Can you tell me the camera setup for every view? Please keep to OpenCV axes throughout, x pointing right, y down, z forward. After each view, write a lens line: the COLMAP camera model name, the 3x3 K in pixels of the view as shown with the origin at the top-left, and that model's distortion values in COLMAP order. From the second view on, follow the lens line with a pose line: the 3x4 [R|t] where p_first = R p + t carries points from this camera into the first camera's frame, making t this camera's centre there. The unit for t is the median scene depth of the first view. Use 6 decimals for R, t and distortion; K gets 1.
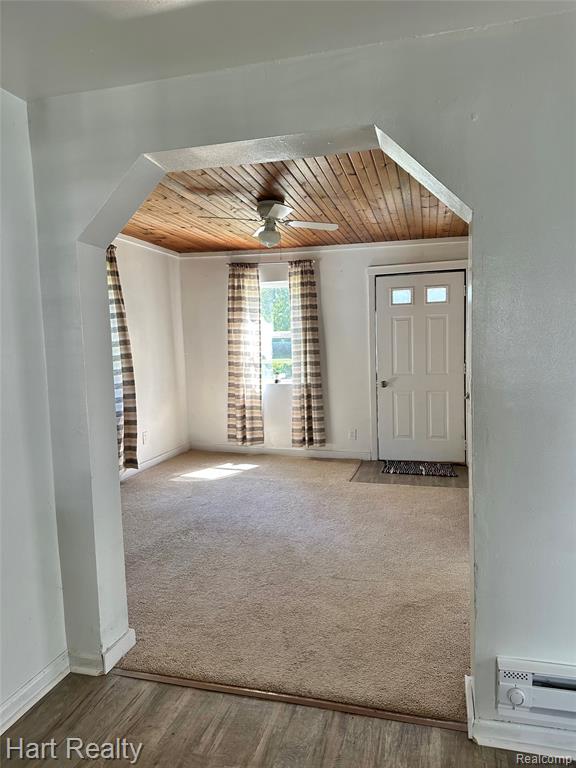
lens RADIAL K [[546.3, 0, 288.0], [0, 546.3, 384.0], [0, 0, 1]] dist [0.057994, -0.078911]
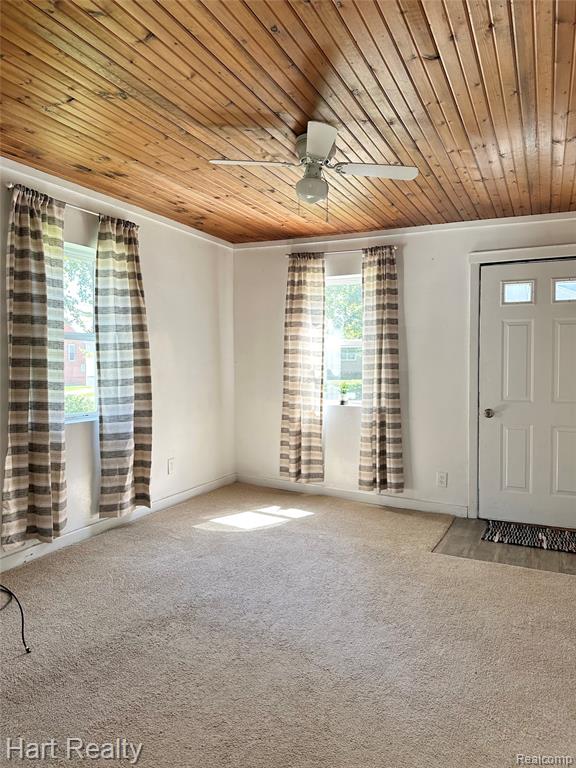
lens RADIAL K [[533.1, 0, 285.6], [0, 533.1, 376.9], [0, 0, 1]] dist [0.114567, -0.256225]
pose [[0.979790, 0.033737, -0.197165, 0.050967], [-0.043637, 0.997984, -0.046083, -0.002886], [0.195213, 0.053755, 0.979287, 0.245333]]
